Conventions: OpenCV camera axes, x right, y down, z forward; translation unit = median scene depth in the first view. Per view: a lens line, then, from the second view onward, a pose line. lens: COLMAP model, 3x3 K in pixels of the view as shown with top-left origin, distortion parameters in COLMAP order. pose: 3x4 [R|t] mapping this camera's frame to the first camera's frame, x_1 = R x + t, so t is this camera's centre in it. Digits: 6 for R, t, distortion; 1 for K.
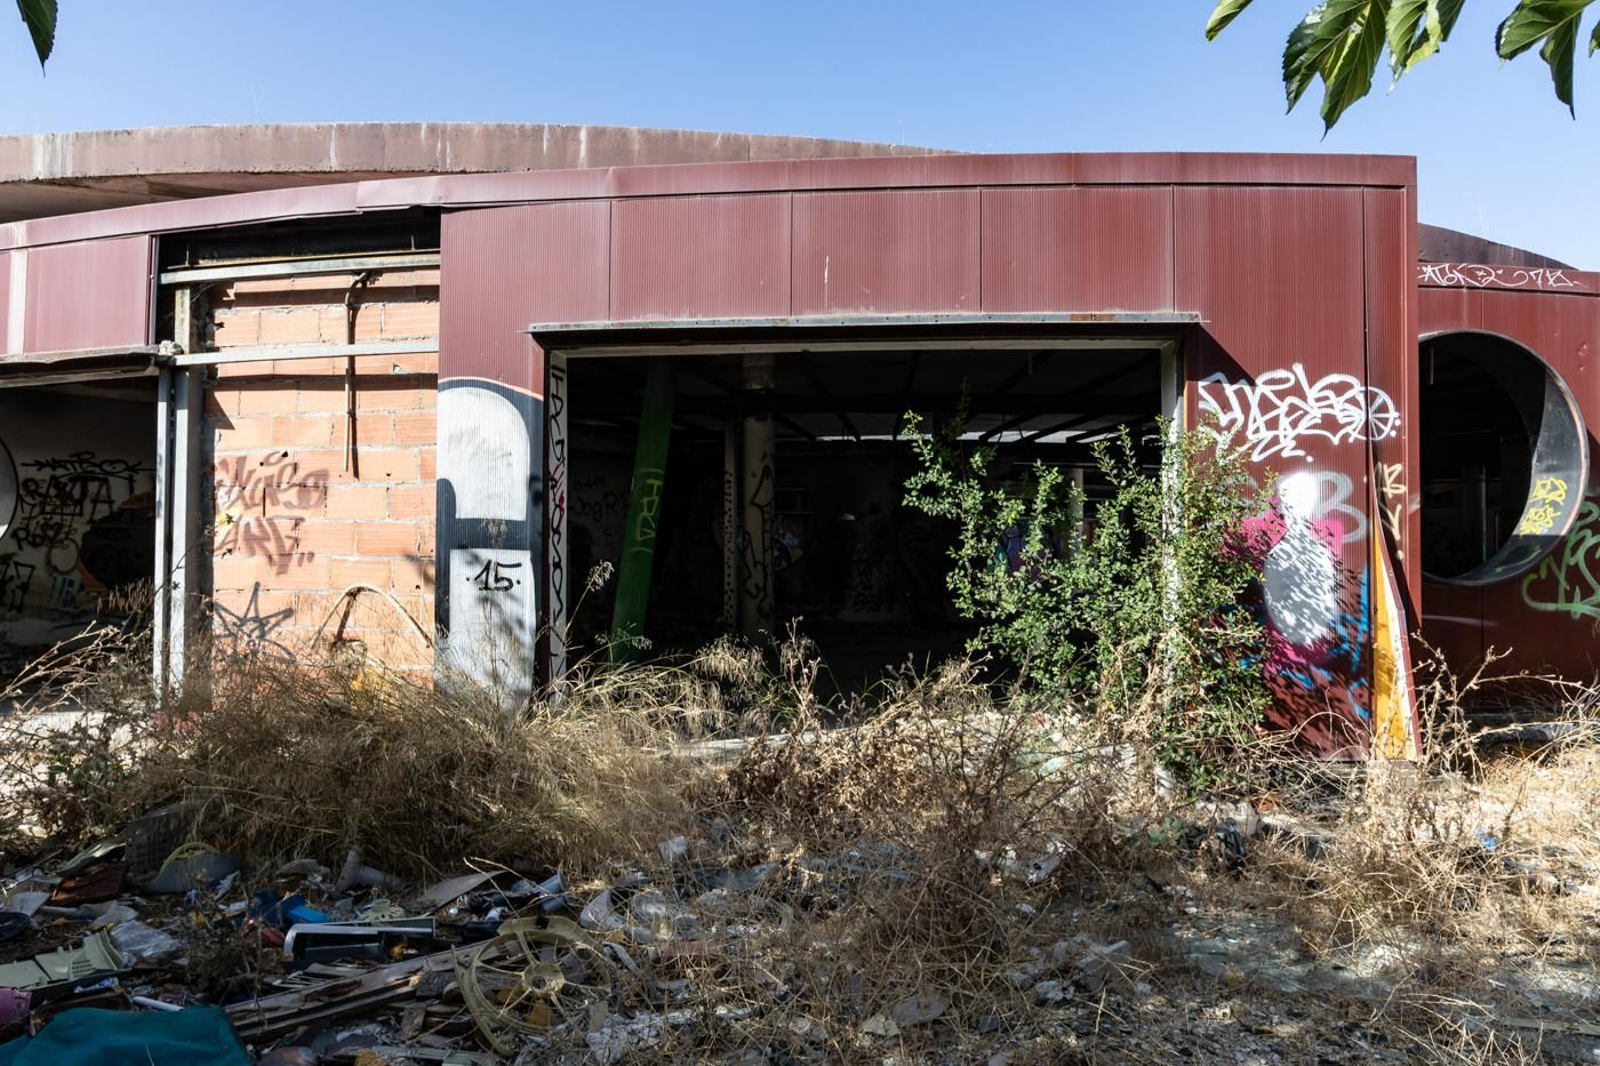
lens RADIAL K [[1110.1, 0, 807.8], [0, 1110.1, 538.0], [0, 0, 1]] dist [0.009315, -0.001195]
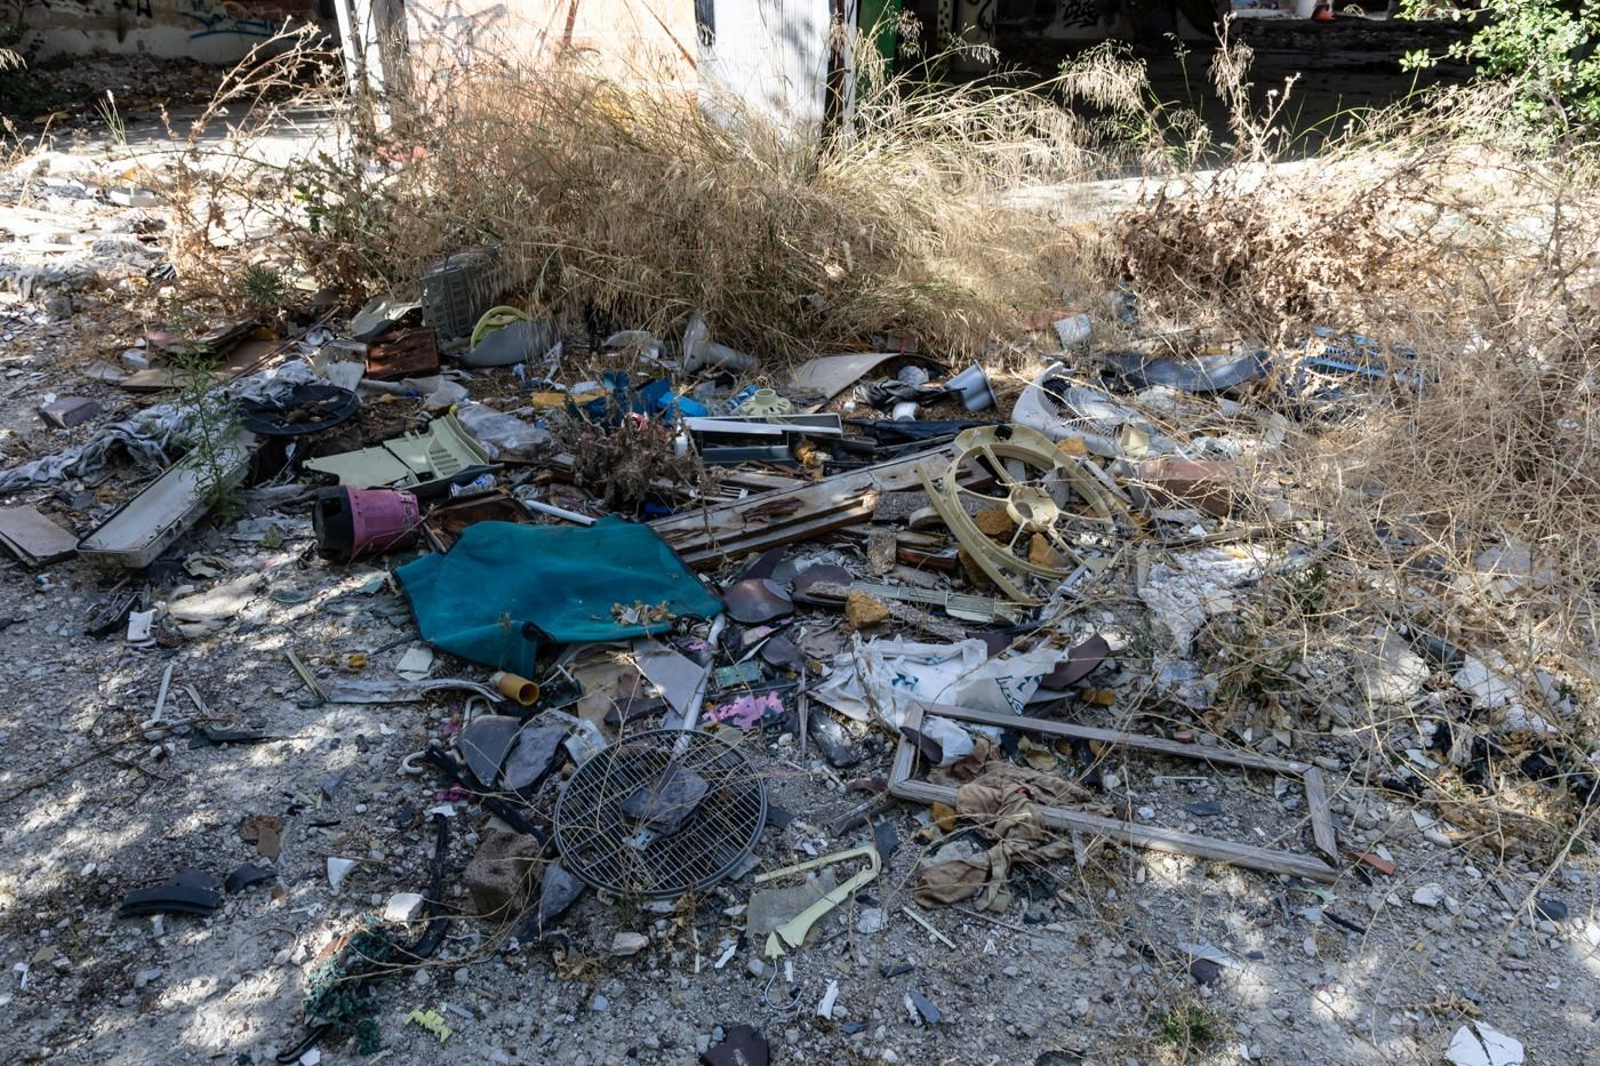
lens RADIAL K [[1110.1, 0, 792.3], [0, 1110.1, 538.9], [0, 0, 1]] dist [0.009315, -0.001195]
pose [[0.994791, 0.048057, -0.089901, -0.274322], [0.000227, 0.880859, 0.473378, 0.037827], [0.101939, -0.470933, 0.876260, 0.234692]]
